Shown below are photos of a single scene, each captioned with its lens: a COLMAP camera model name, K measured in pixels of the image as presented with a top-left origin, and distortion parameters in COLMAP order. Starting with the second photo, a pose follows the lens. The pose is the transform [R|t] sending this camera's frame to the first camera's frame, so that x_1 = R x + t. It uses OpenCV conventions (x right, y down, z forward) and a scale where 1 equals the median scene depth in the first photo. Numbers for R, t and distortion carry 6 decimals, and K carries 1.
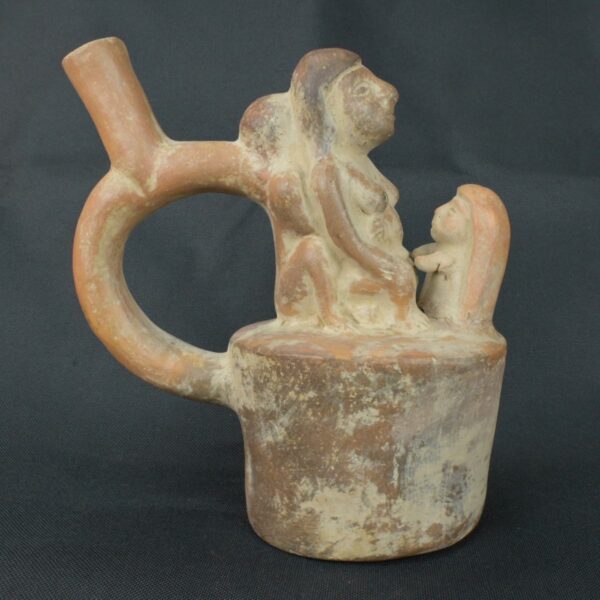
lens RADIAL K [[838.9, 0, 299.8], [0, 838.9, 299.5], [0, 0, 1]] dist [-0.005760, 0.000000]
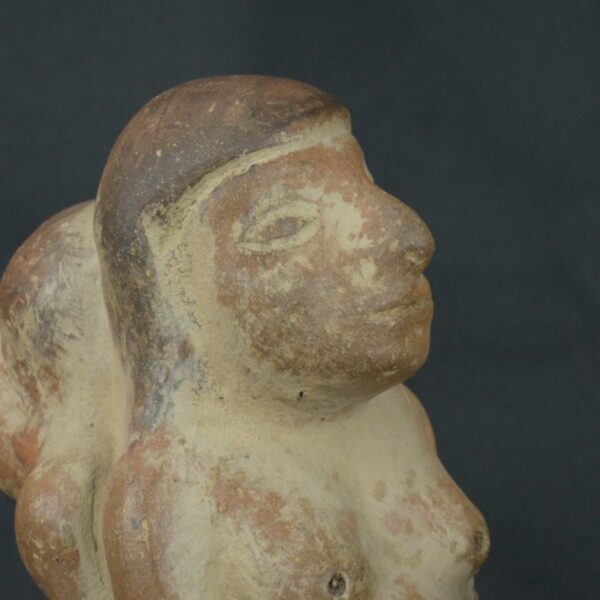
lens RADIAL K [[1941.5, 0, 300.8], [0, 1941.5, 300.0], [0, 0, 1]] dist [0.096497, 0.000000]
pose [[0.904918, 0.092305, -0.415455, 0.372544], [-0.107059, 0.994177, -0.012304, -0.215189], [0.411899, 0.055612, 0.909531, 0.363665]]
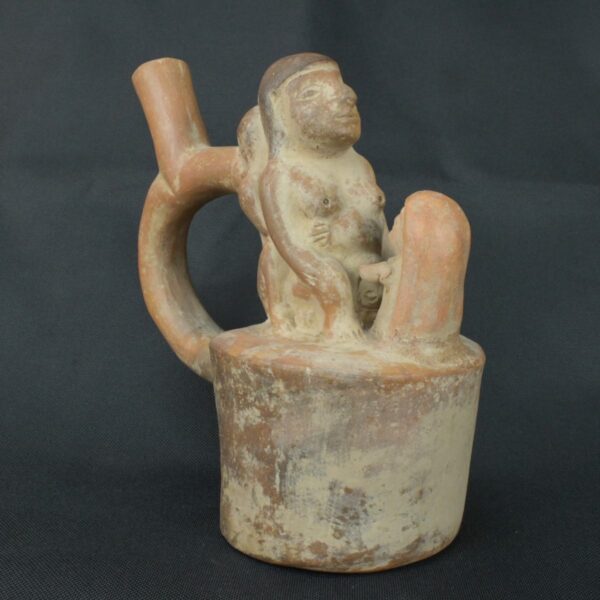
lens RADIAL K [[838.9, 0, 294.9], [0, 838.9, 297.4], [0, 0, 1]] dist [-0.005760, 0.000000]
pose [[0.790009, 0.096414, -0.605467, 0.685071], [-0.102294, 0.994443, 0.024881, -0.031648], [0.604502, 0.042279, 0.795481, 0.205208]]
